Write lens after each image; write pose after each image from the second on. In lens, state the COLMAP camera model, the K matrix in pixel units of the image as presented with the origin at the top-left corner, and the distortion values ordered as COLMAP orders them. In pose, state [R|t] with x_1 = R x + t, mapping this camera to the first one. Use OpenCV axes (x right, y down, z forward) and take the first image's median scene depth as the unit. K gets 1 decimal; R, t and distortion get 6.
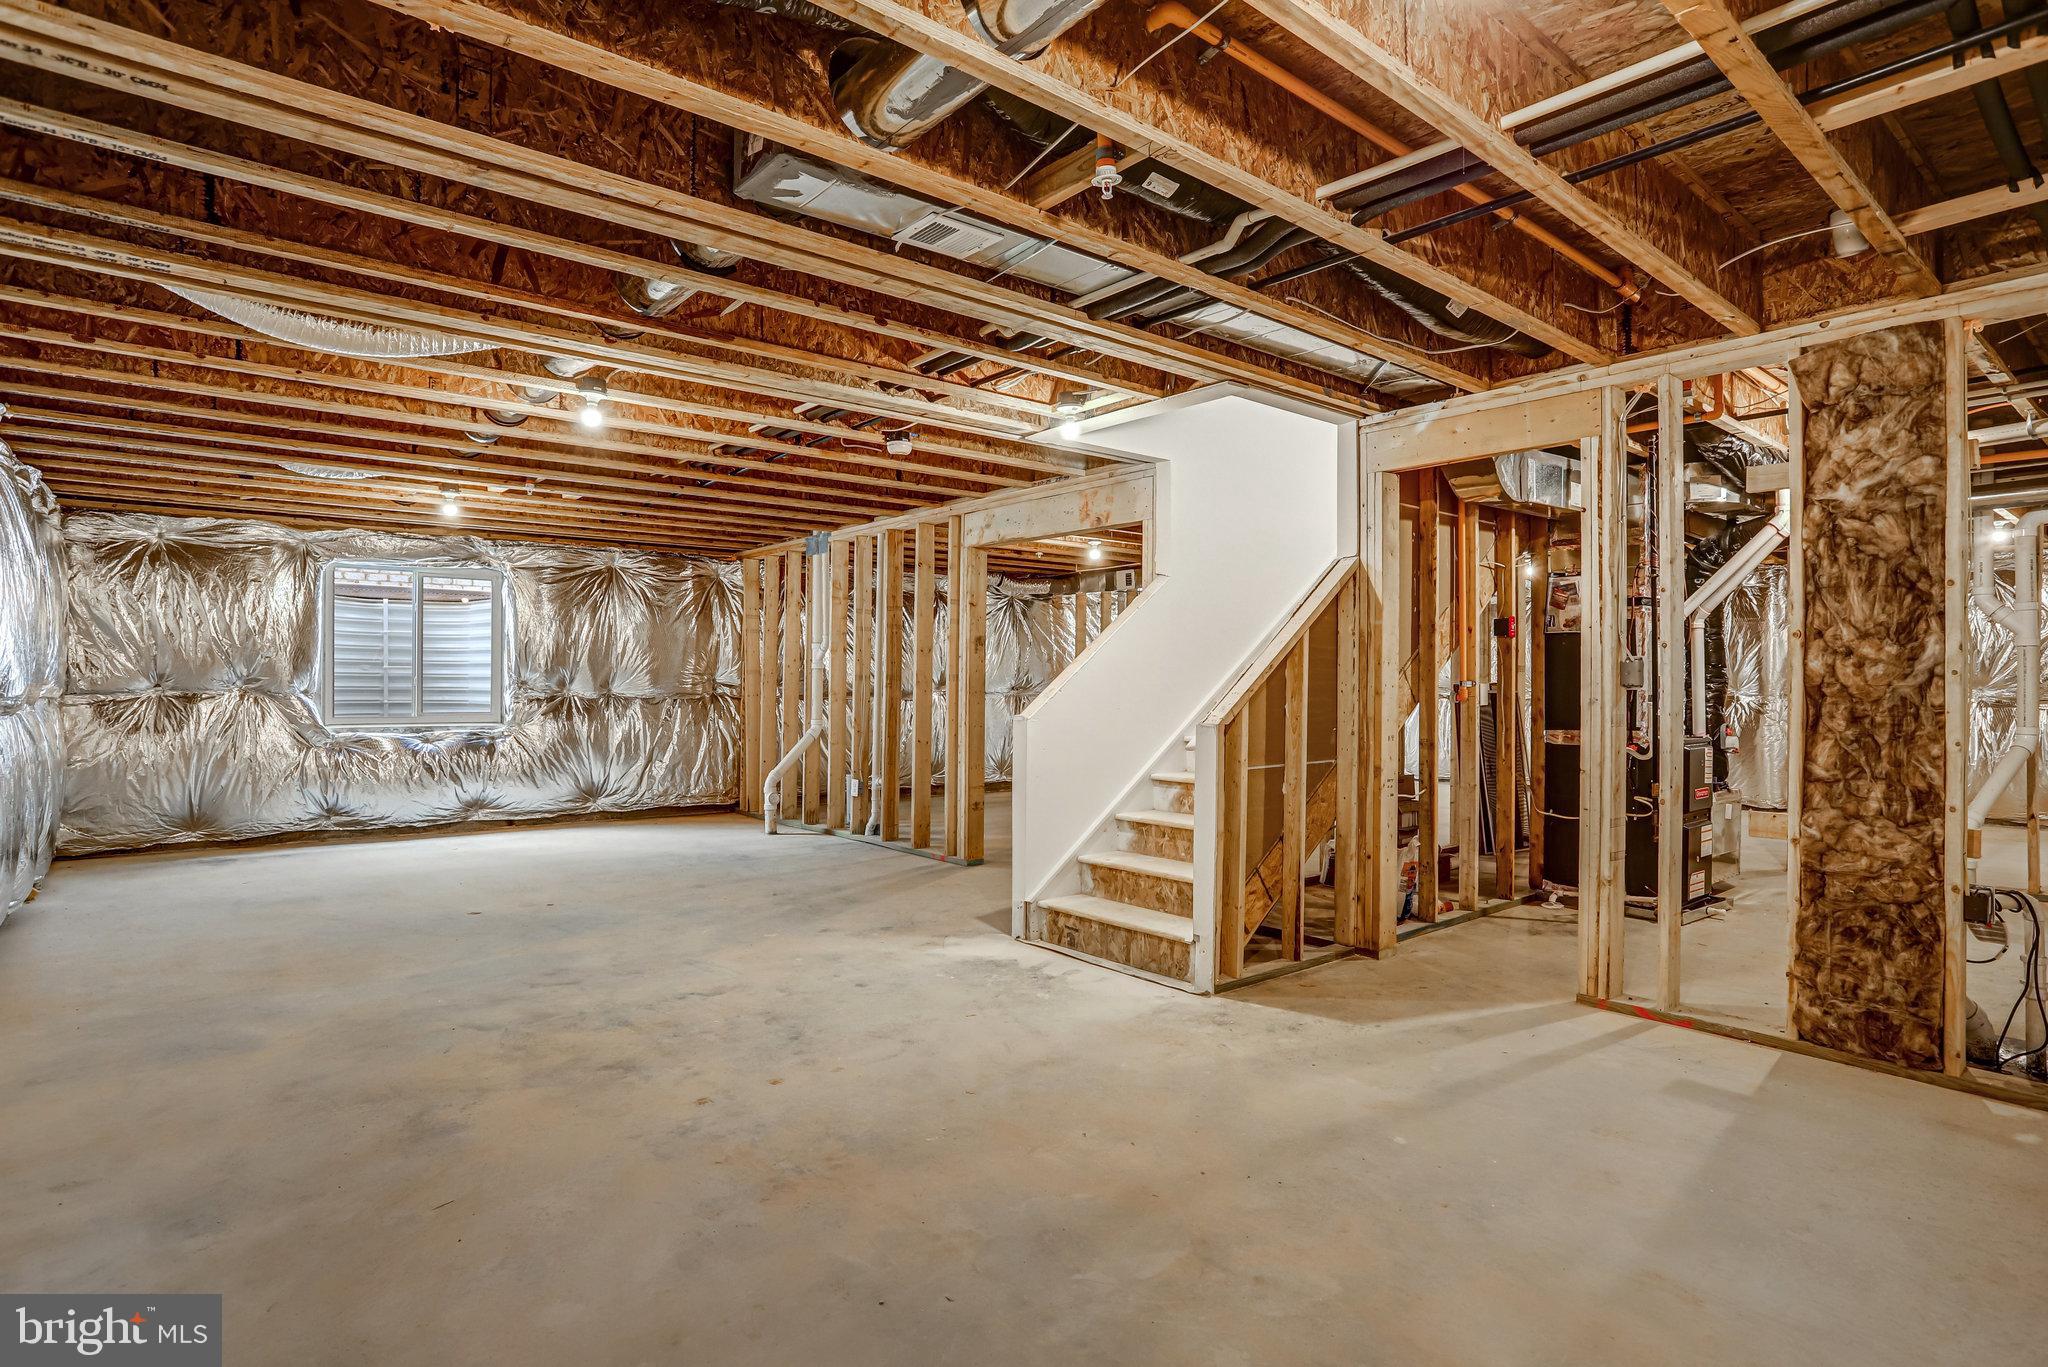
lens RADIAL K [[1053.7, 0, 1024.0], [0, 1053.7, 683.5], [0, 0, 1]] dist [-0.072151, 0.040619]
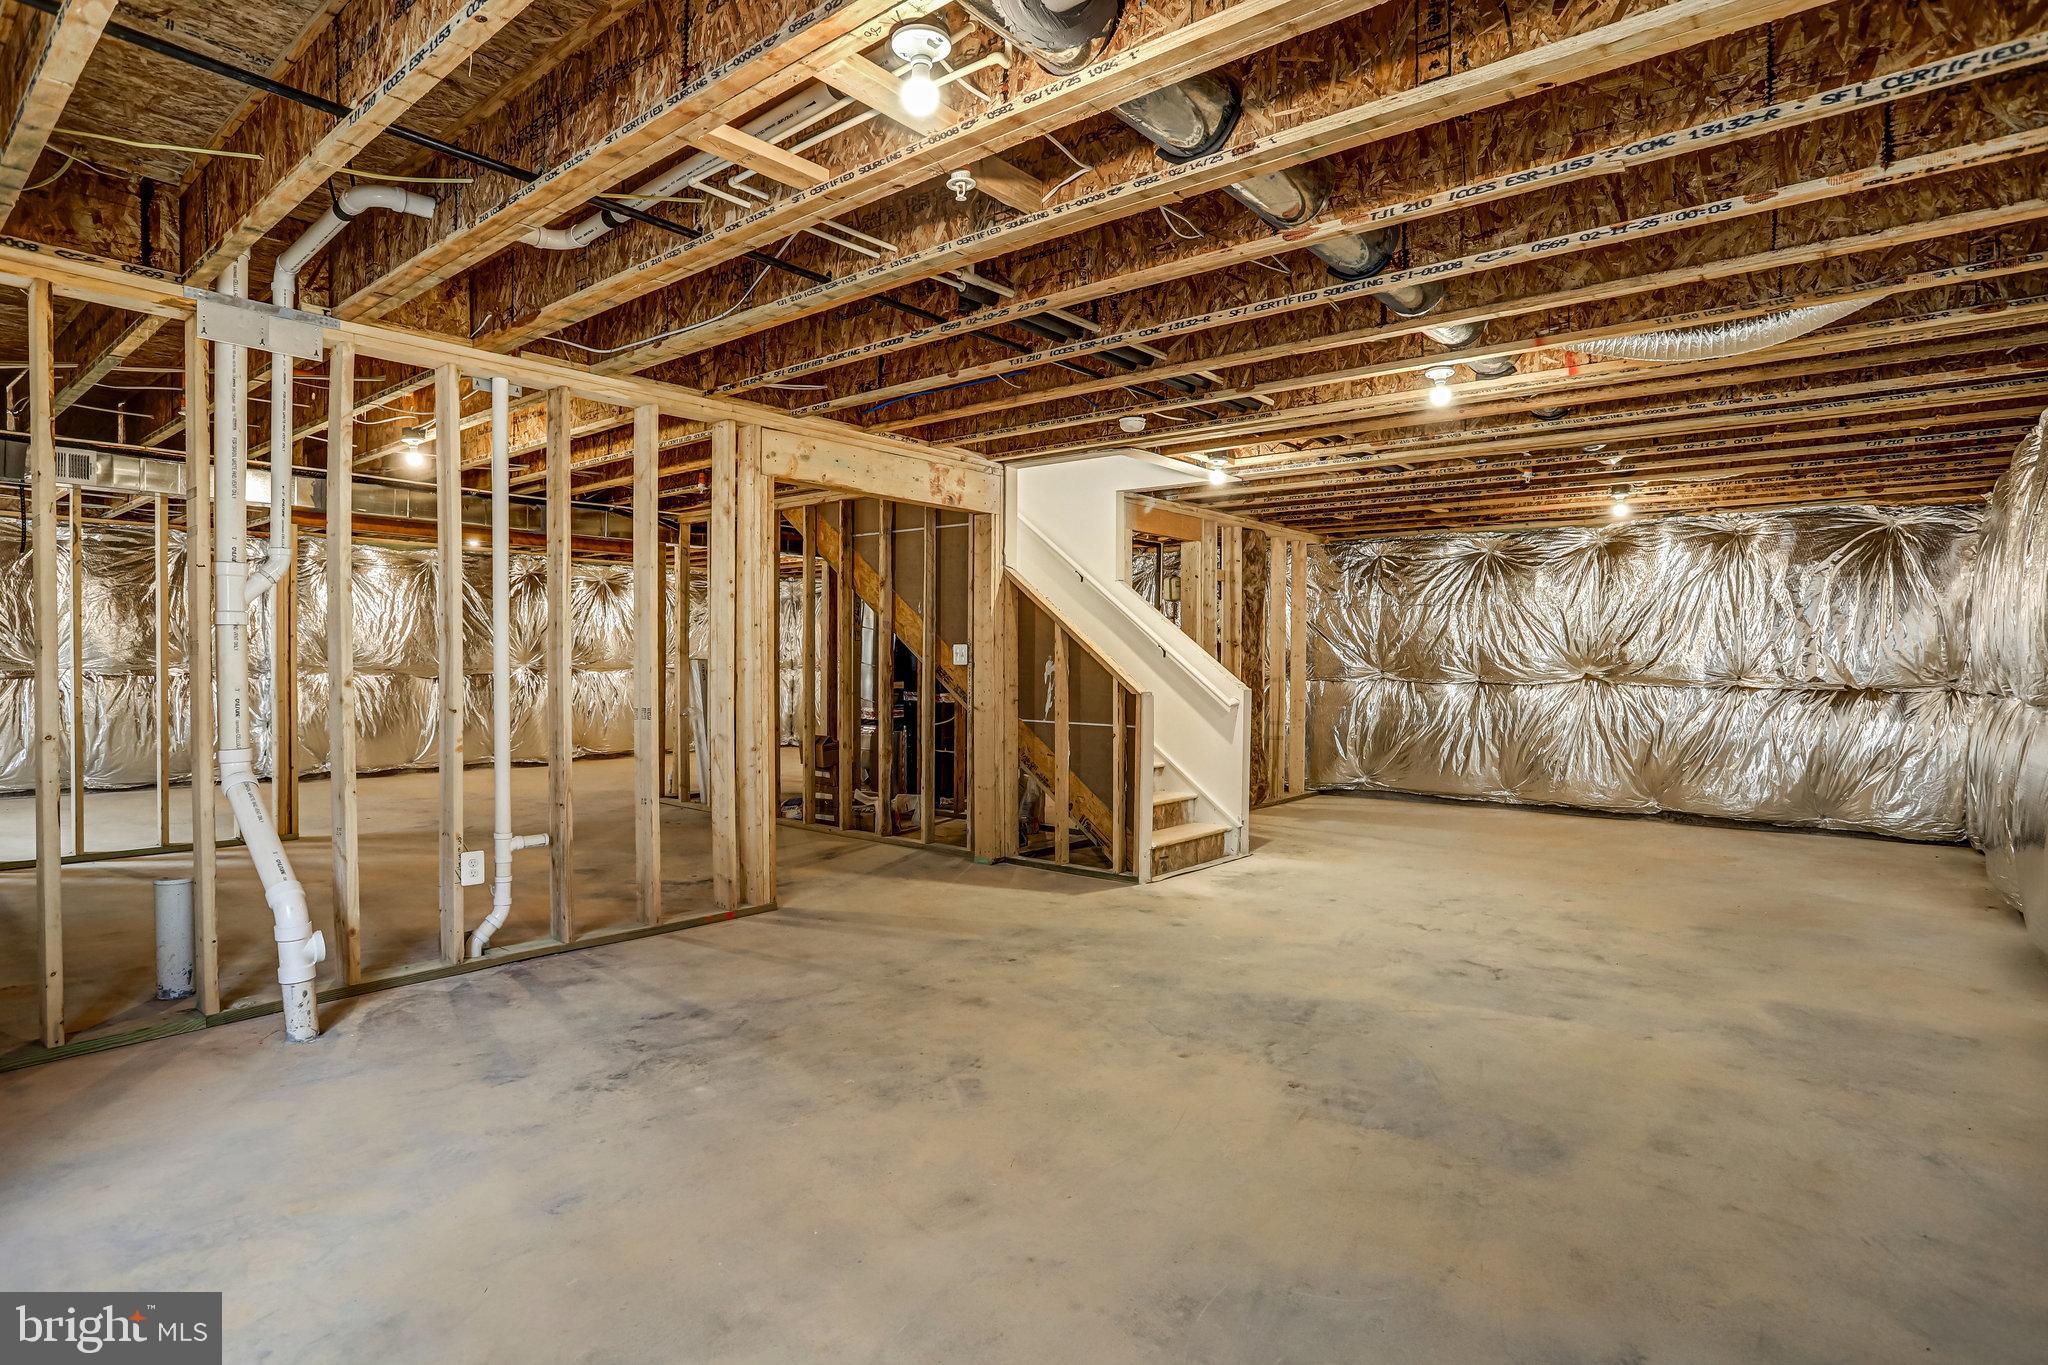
lens RADIAL K [[1053.7, 0, 1024.0], [0, 1053.7, 682.5], [0, 0, 1]] dist [-0.072151, 0.040619]
pose [[-0.183876, -0.022290, 0.982697, -1.375495], [-0.002815, 0.999751, 0.022150, -0.010124], [-0.982946, 0.001306, -0.183892, 1.638336]]
